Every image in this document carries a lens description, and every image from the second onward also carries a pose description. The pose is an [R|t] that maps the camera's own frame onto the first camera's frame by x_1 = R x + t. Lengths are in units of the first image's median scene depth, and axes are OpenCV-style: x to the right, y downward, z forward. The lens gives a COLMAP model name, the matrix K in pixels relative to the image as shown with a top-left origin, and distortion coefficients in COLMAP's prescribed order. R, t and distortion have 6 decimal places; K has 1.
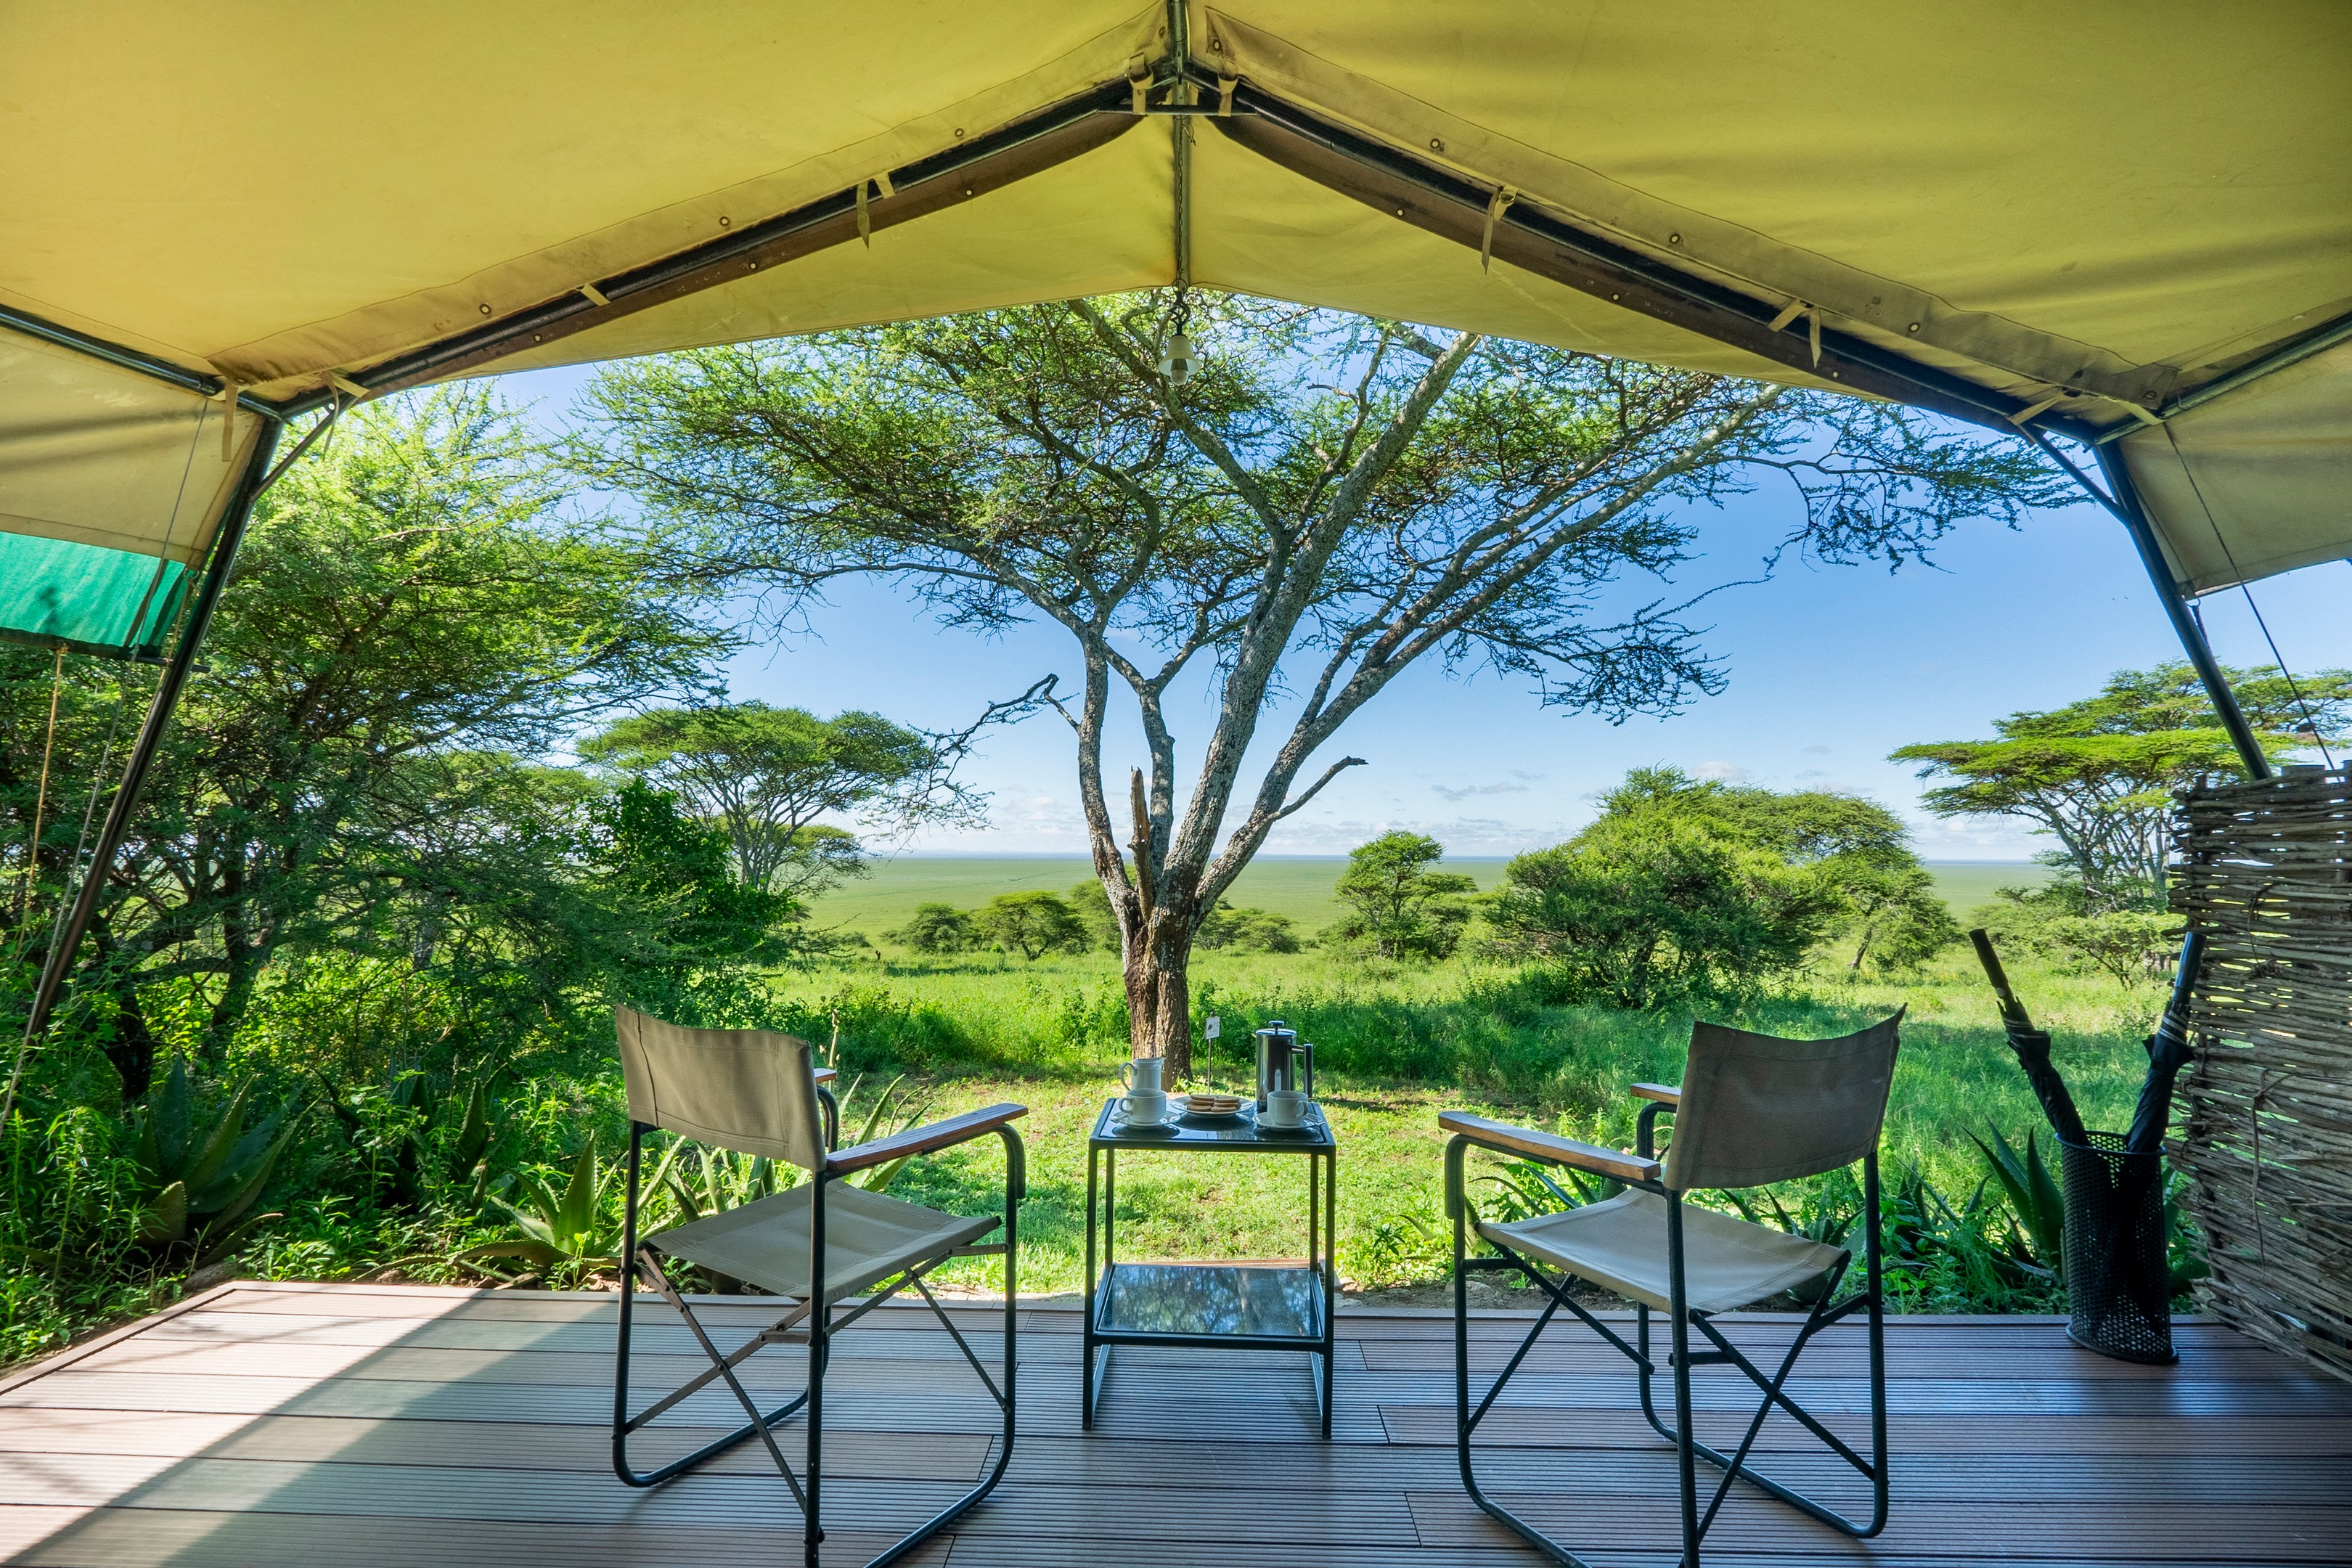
lens RADIAL K [[1082.3, 0, 1176.0], [0, 1082.3, 784.0], [0, 0, 1]] dist [-0.001460, -0.000196]
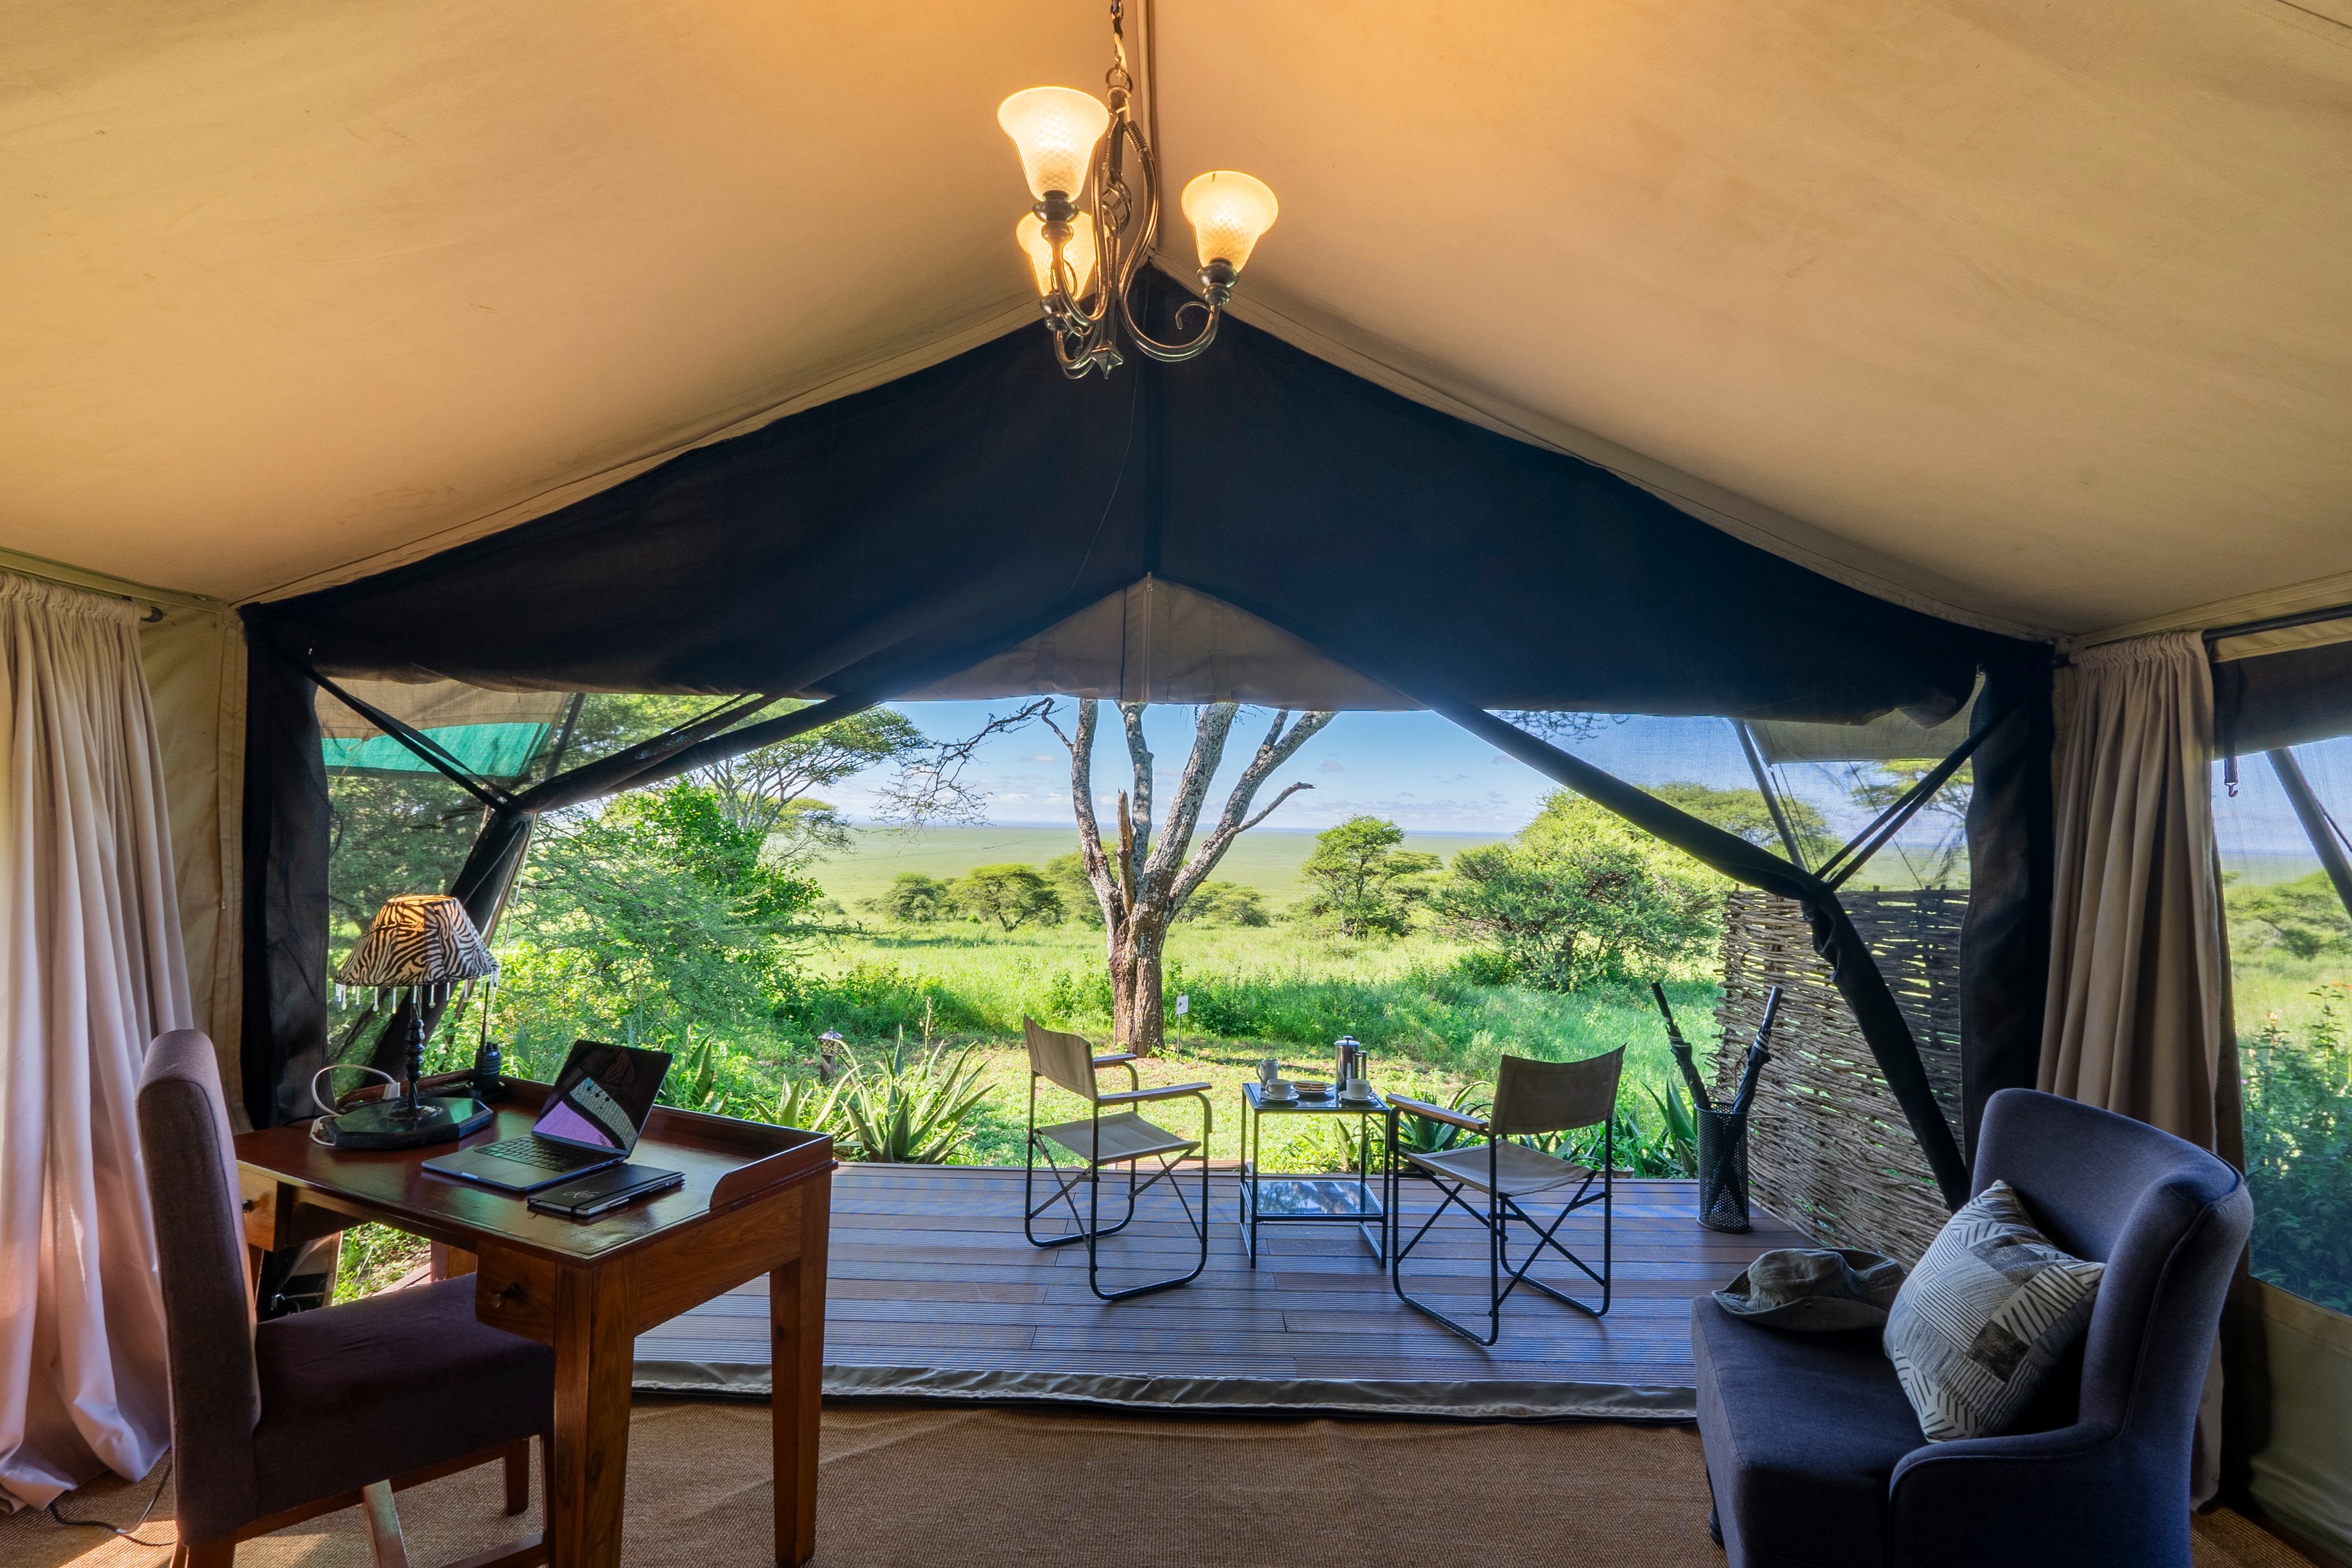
lens RADIAL K [[1082.3, 0, 1176.0], [0, 1082.3, 784.0], [0, 0, 1]] dist [-0.001460, -0.000196]
pose [[0.999582, 0.016688, 0.023603, -0.003396], [-0.017324, 0.999486, 0.026993, -0.031358], [-0.023141, -0.027390, 0.999357, -0.116121]]
